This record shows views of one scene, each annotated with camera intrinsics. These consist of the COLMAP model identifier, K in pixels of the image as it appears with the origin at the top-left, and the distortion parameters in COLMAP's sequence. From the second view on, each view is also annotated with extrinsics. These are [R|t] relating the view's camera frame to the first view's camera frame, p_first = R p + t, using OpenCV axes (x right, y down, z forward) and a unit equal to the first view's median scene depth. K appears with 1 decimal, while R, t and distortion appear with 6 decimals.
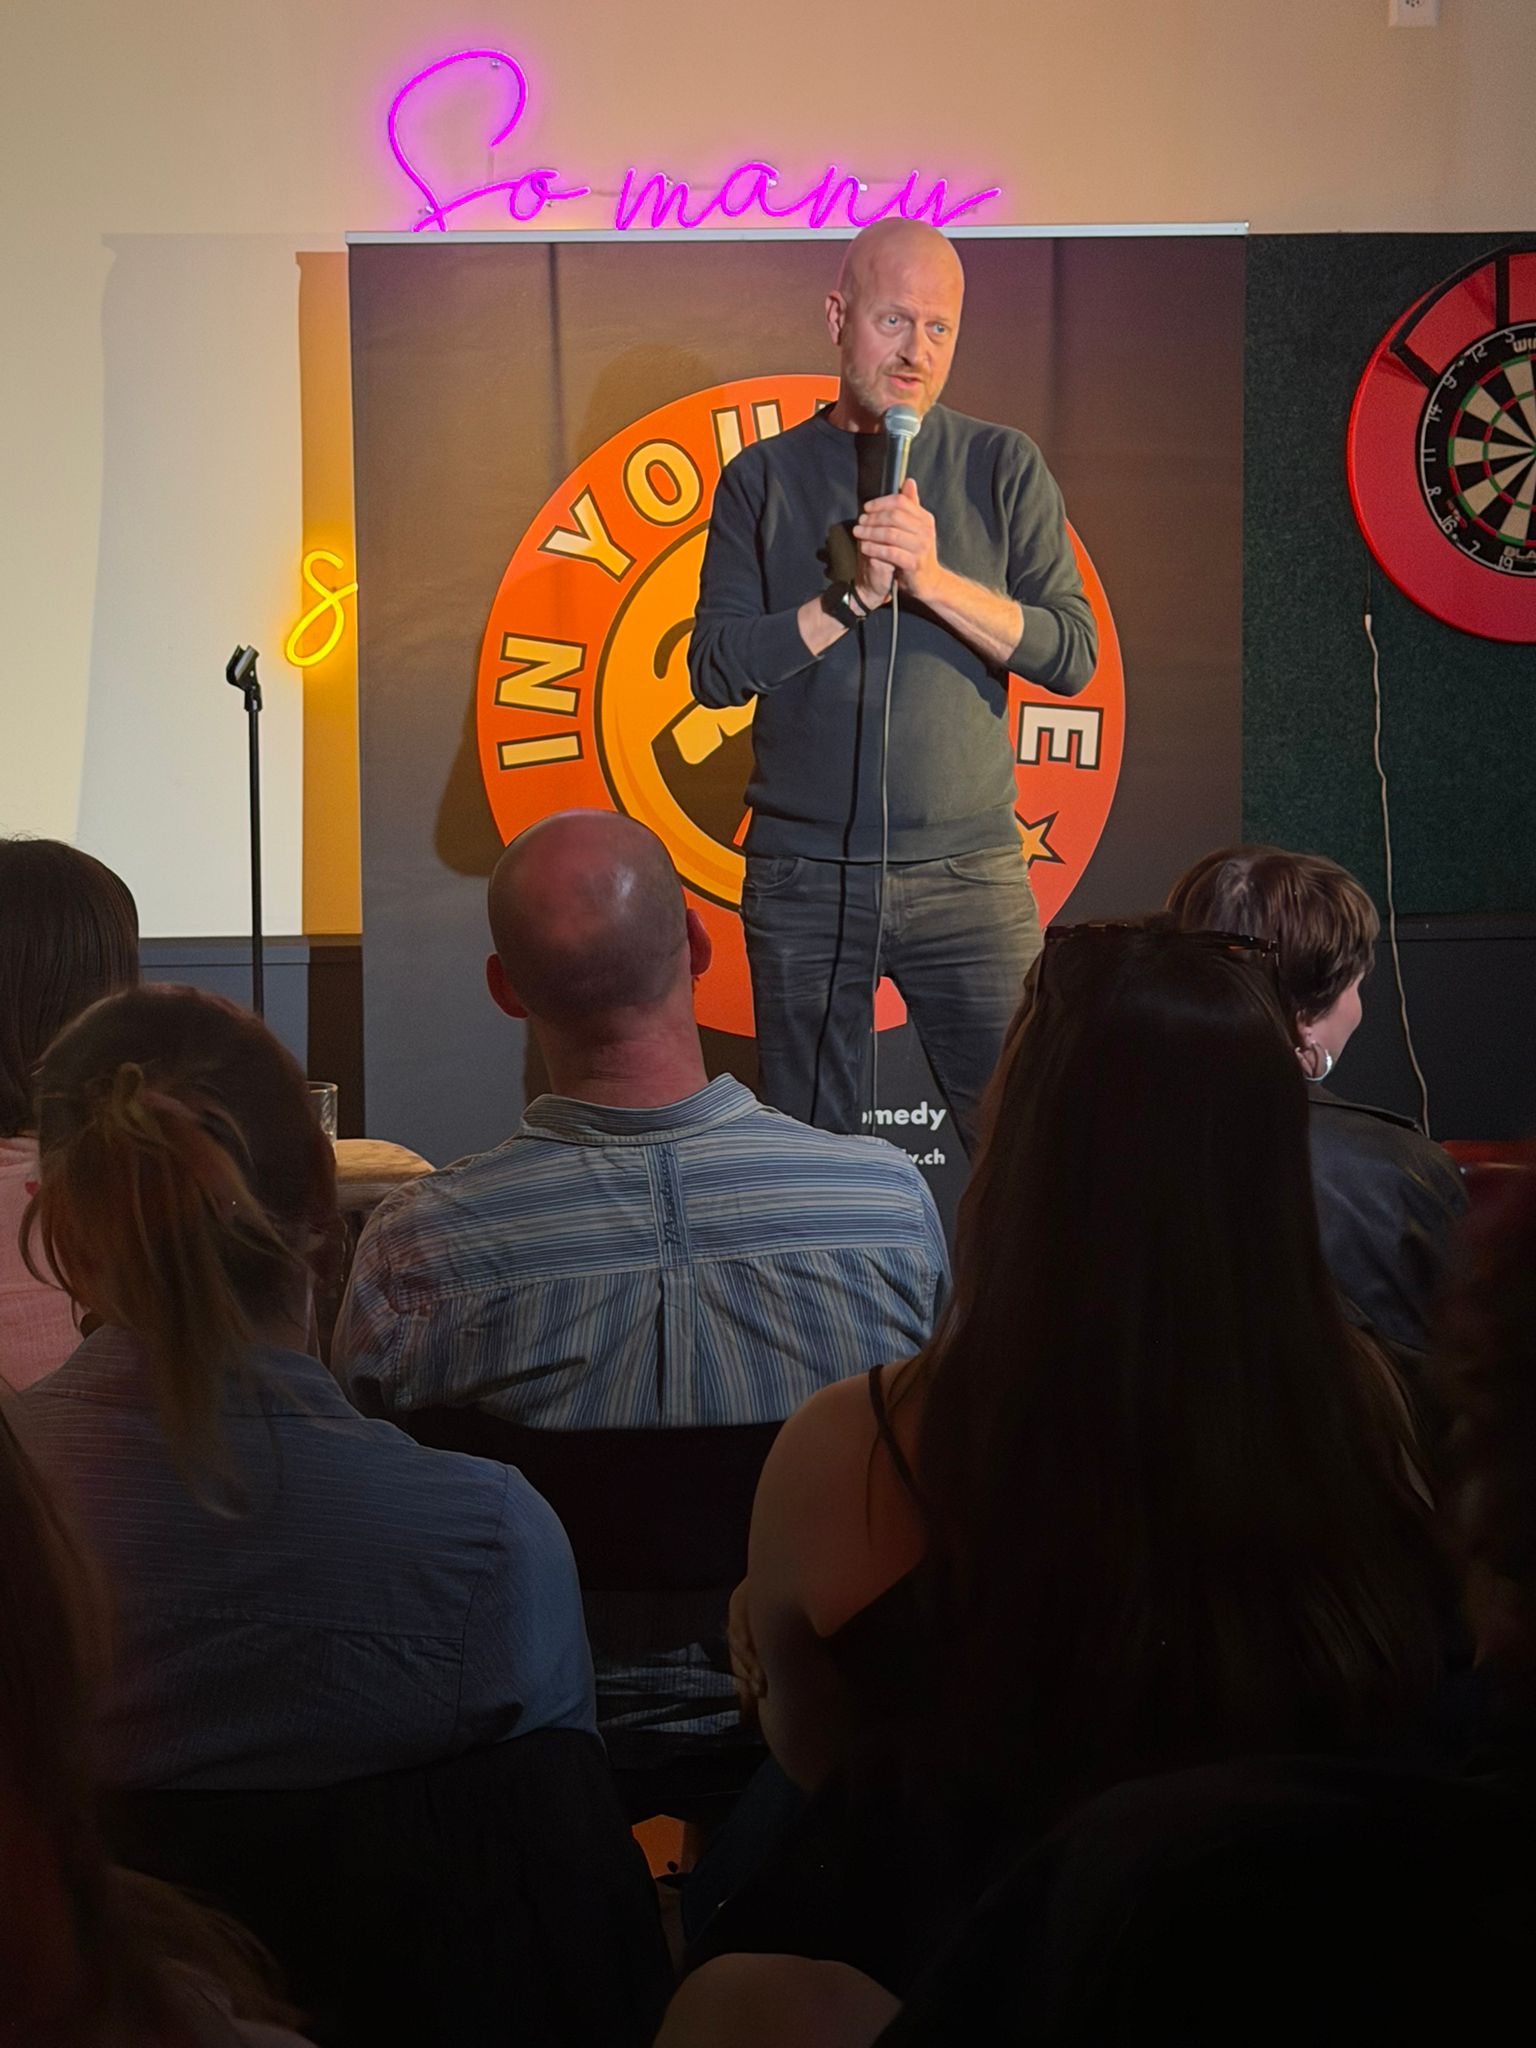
lens RADIAL K [[3314.8, 0, 709.4], [0, 3314.8, 1018.4], [0, 0, 1]] dist [0.087487, 0.108981]
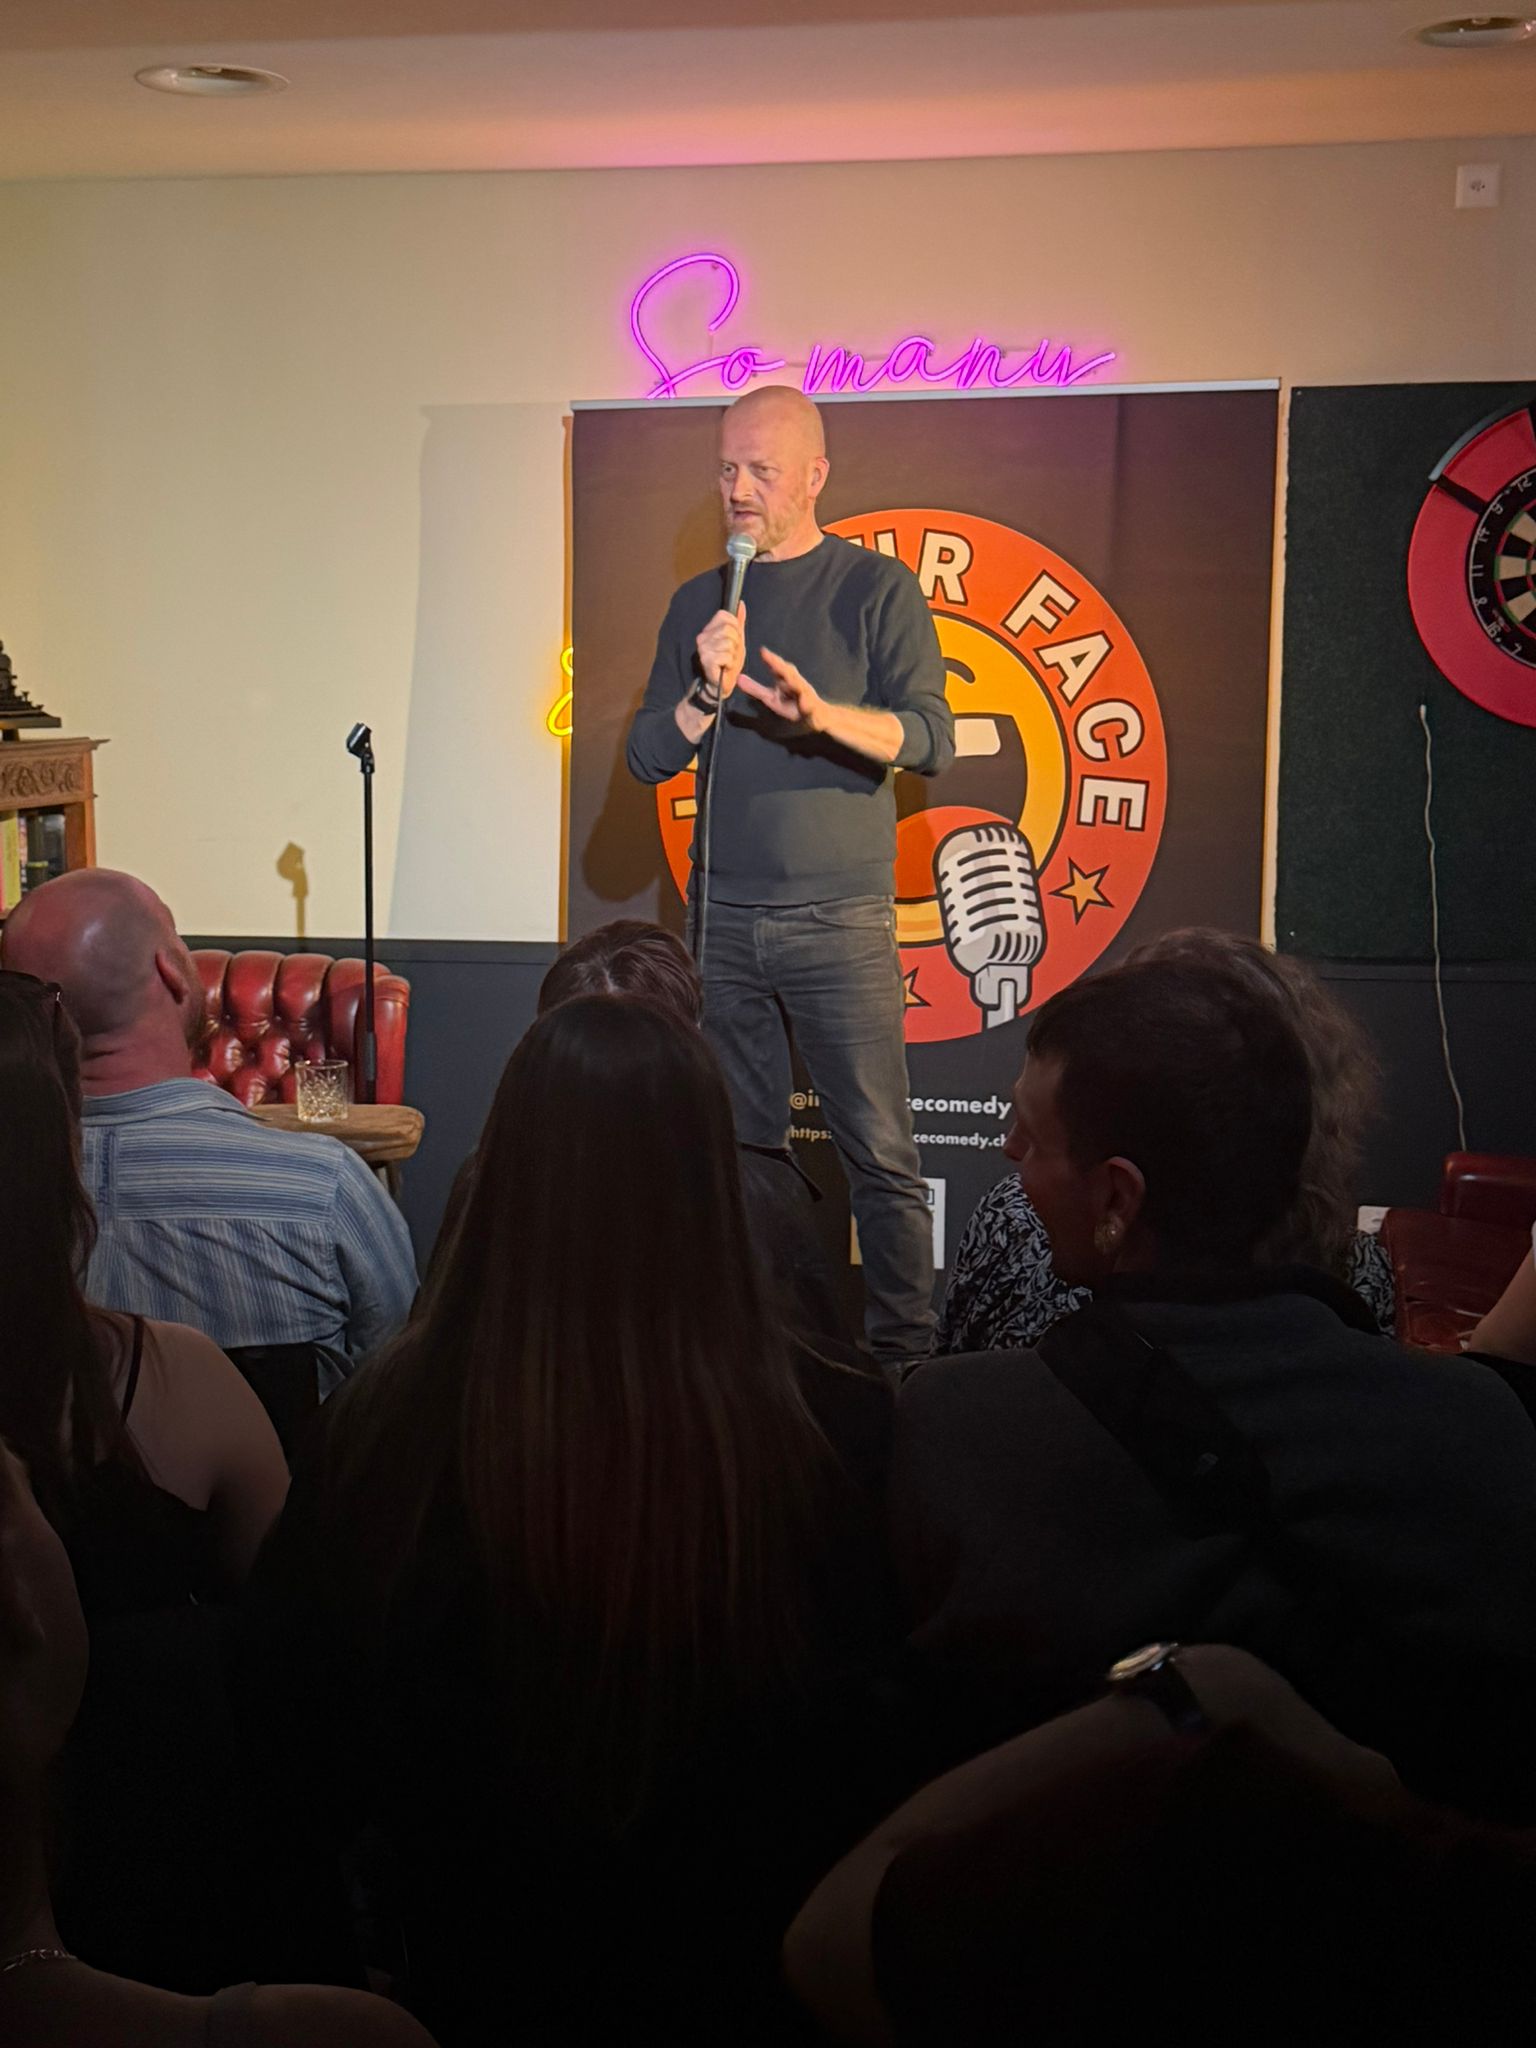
lens RADIAL K [[2602.1, 0, 768.0], [0, 2602.1, 1024.0], [0, 0, 1]] dist [0.109727, -0.011179]
pose [[0.965300, 0.044660, -0.257298, 0.234057], [-0.041670, 0.998986, 0.017065, -0.014845], [0.257799, -0.005751, 0.966181, 0.037150]]
